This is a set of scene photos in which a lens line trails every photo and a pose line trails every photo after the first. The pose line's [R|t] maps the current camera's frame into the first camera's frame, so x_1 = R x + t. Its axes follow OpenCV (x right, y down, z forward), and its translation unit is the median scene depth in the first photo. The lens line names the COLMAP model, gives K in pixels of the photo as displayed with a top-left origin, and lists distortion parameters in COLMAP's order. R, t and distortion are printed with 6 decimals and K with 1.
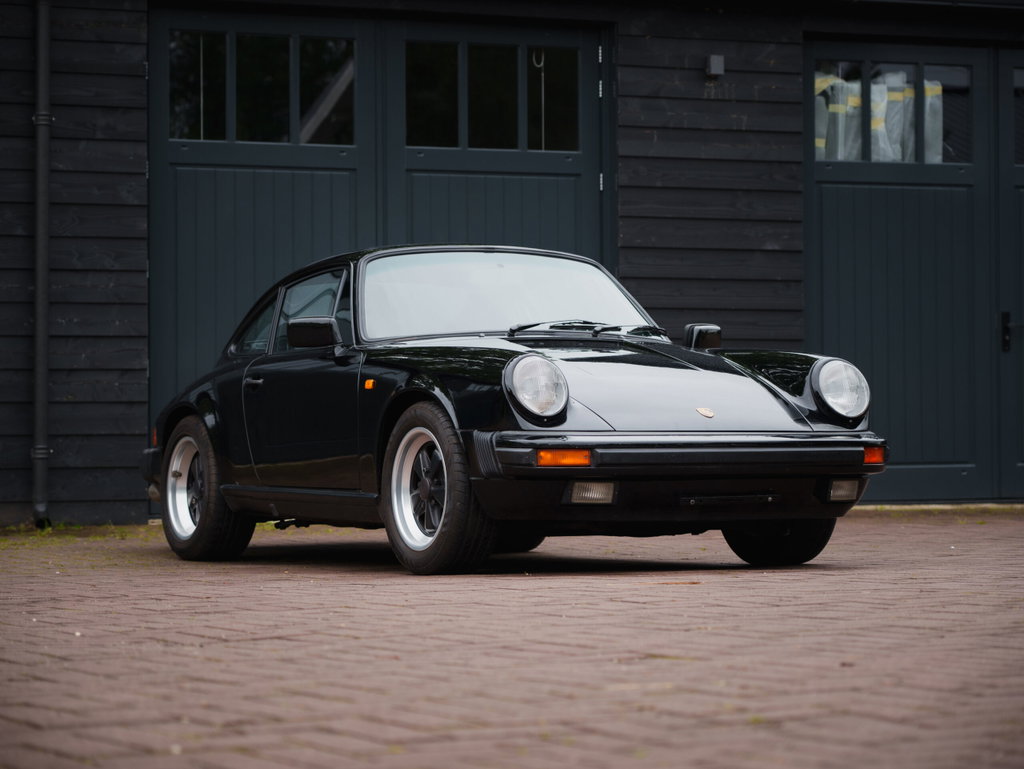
lens RADIAL K [[3355.6, 0, 505.9], [0, 3355.6, 376.7], [0, 0, 1]] dist [0.164038, 0.000000]
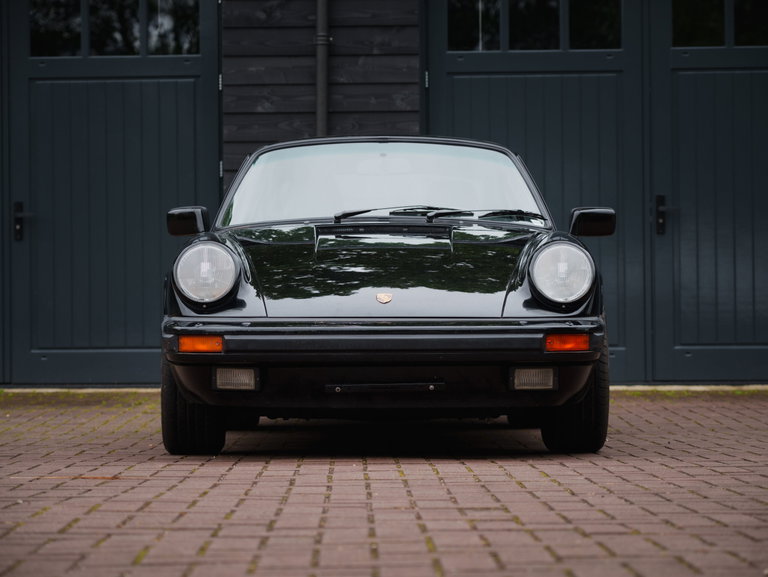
lens RADIAL K [[2498.3, 0, 346.8], [0, 2498.3, 329.1], [0, 0, 1]] dist [0.160302, 0.000000]
pose [[0.882406, 0.005456, -0.470458, 0.275541], [0.008192, 0.999603, 0.026958, -0.000100], [0.470418, -0.027642, 0.882011, 0.242421]]
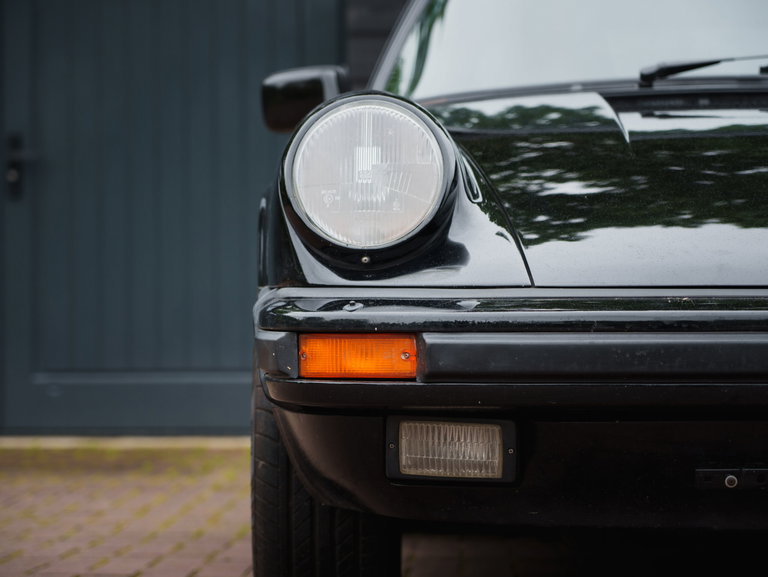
lens RADIAL K [[2691.0, 0, 386.6], [0, 2691.0, 284.8], [0, 0, 1]] dist [0.286677, 0.000000]
pose [[0.872568, -0.006418, -0.488451, 0.113762], [0.007846, 0.999969, 0.000878, 0.010648], [0.488431, -0.004598, 0.872591, 0.496459]]
